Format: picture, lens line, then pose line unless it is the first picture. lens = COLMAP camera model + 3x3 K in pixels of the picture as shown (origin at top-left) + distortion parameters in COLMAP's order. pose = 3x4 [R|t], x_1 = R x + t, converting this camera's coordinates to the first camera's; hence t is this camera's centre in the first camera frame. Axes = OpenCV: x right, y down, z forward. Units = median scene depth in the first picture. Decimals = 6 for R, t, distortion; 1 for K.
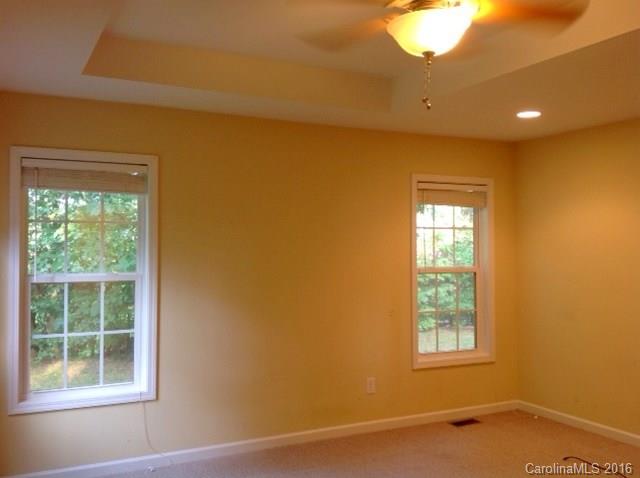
lens RADIAL K [[623.1, 0, 320.0], [0, 623.1, 239.0], [0, 0, 1]] dist [0.008597, -0.201498]
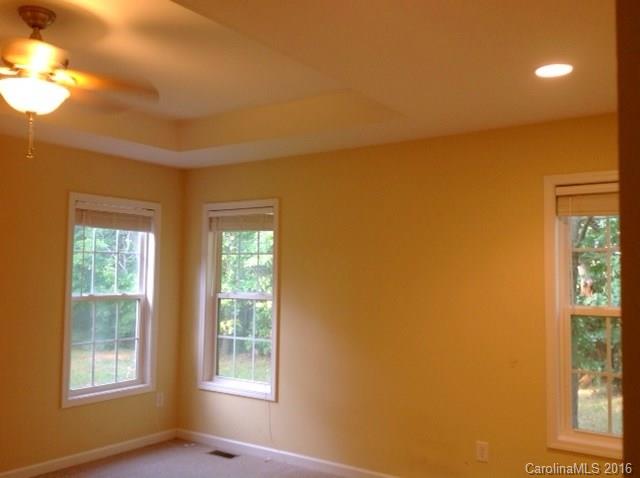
lens RADIAL K [[599.1, 0, 320.0], [0, 599.1, 239.0], [0, 0, 1]] dist [0.099965, -0.195303]
pose [[0.443475, -0.042559, -0.895276, 0.836904], [0.005814, 0.998988, -0.044609, -0.001361], [0.896268, 0.014578, 0.443273, 0.566177]]
